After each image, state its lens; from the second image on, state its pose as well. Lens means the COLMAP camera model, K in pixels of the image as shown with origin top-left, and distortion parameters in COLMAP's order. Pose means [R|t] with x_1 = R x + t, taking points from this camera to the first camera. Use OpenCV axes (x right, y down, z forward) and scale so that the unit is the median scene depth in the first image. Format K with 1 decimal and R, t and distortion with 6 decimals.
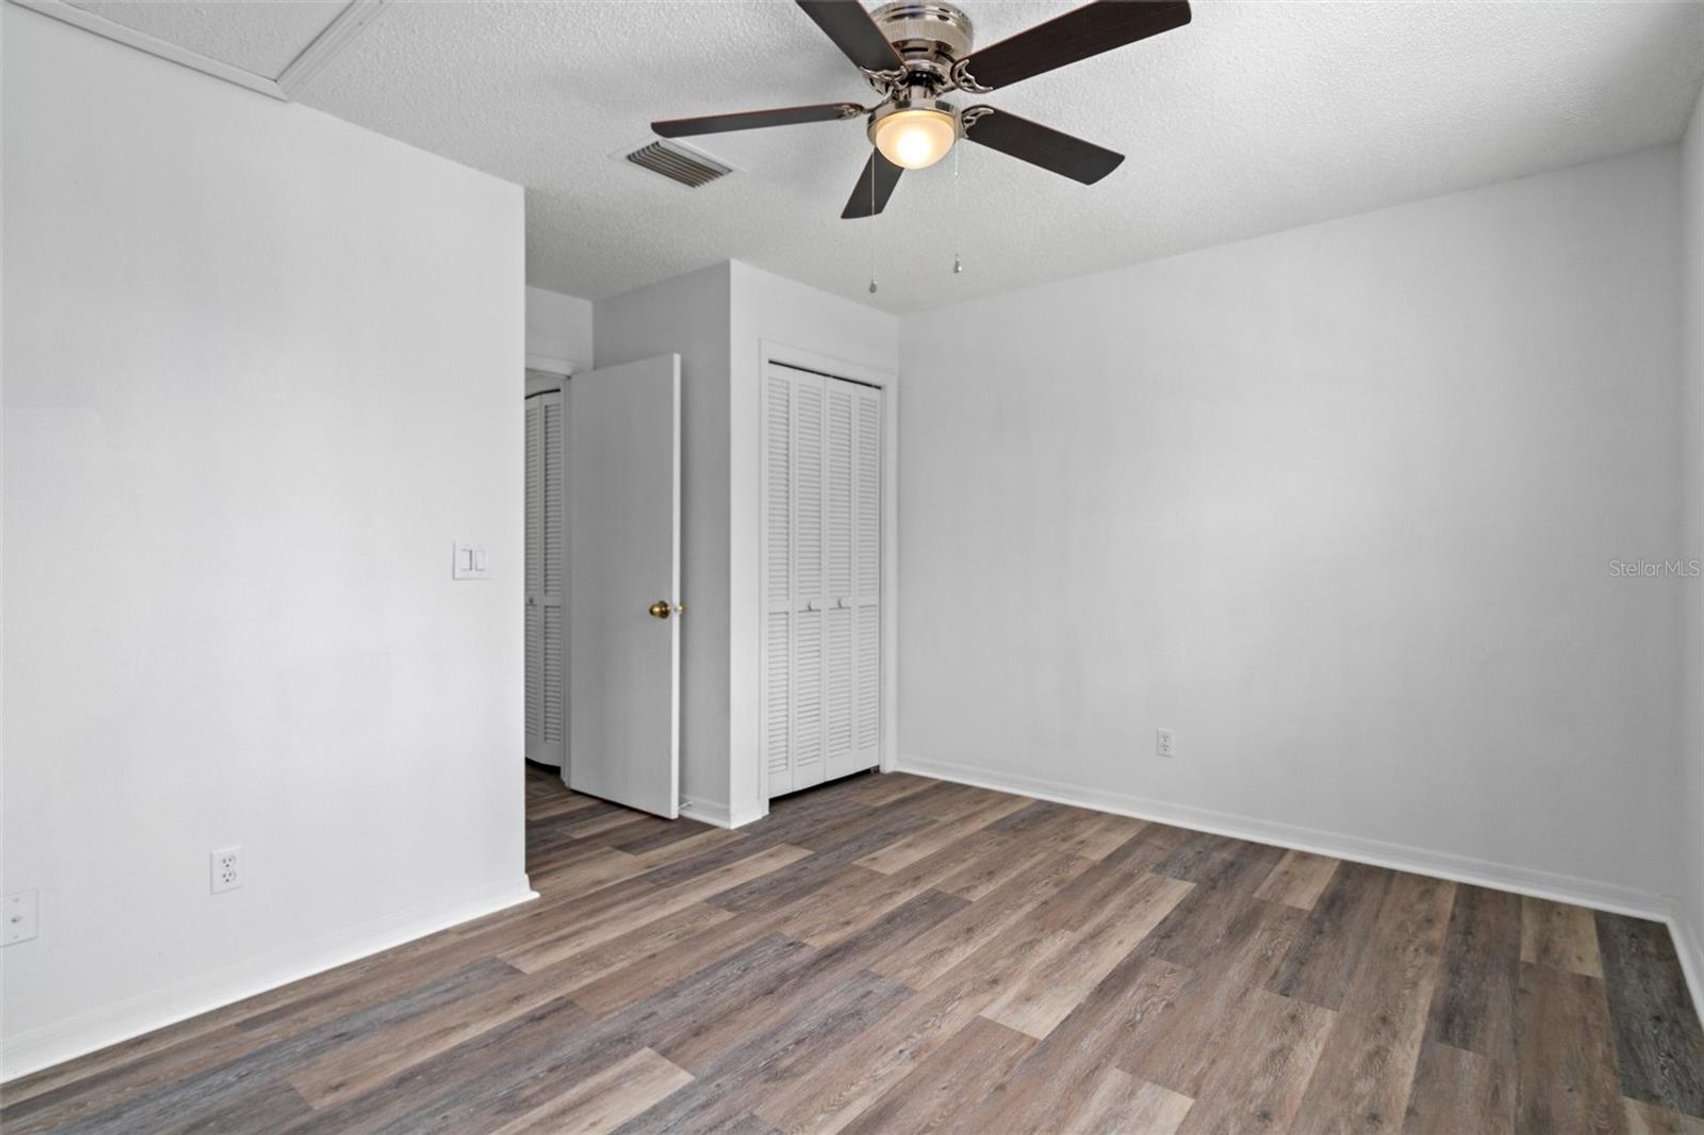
lens RADIAL K [[840.9, 0, 852.1], [0, 840.9, 561.6], [0, 0, 1]] dist [-0.002687, 0.000254]
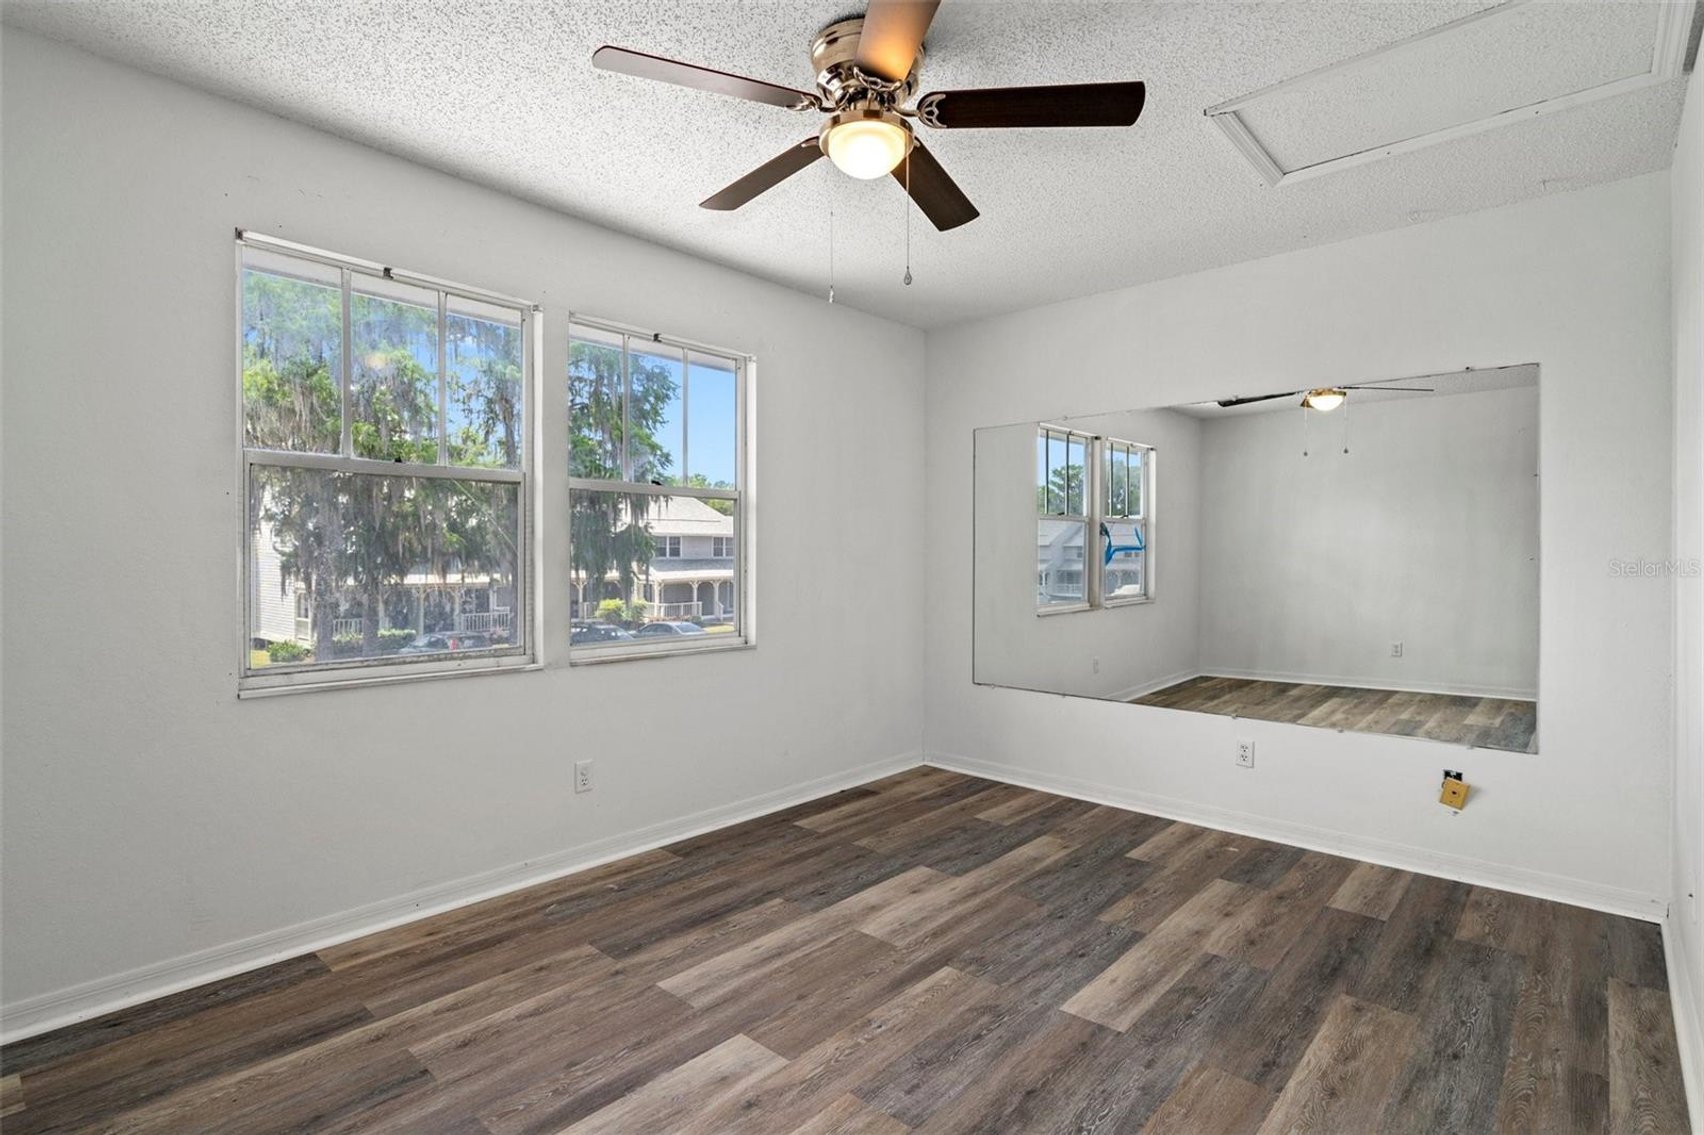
lens RADIAL K [[840.9, 0, 852.1], [0, 840.9, 563.3], [0, 0, 1]] dist [-0.002687, 0.000254]
pose [[-0.998818, -0.002445, 0.048555, 0.040954], [-0.001612, 0.999851, 0.017181, -0.021535], [-0.048590, 0.017082, -0.998673, 1.963301]]
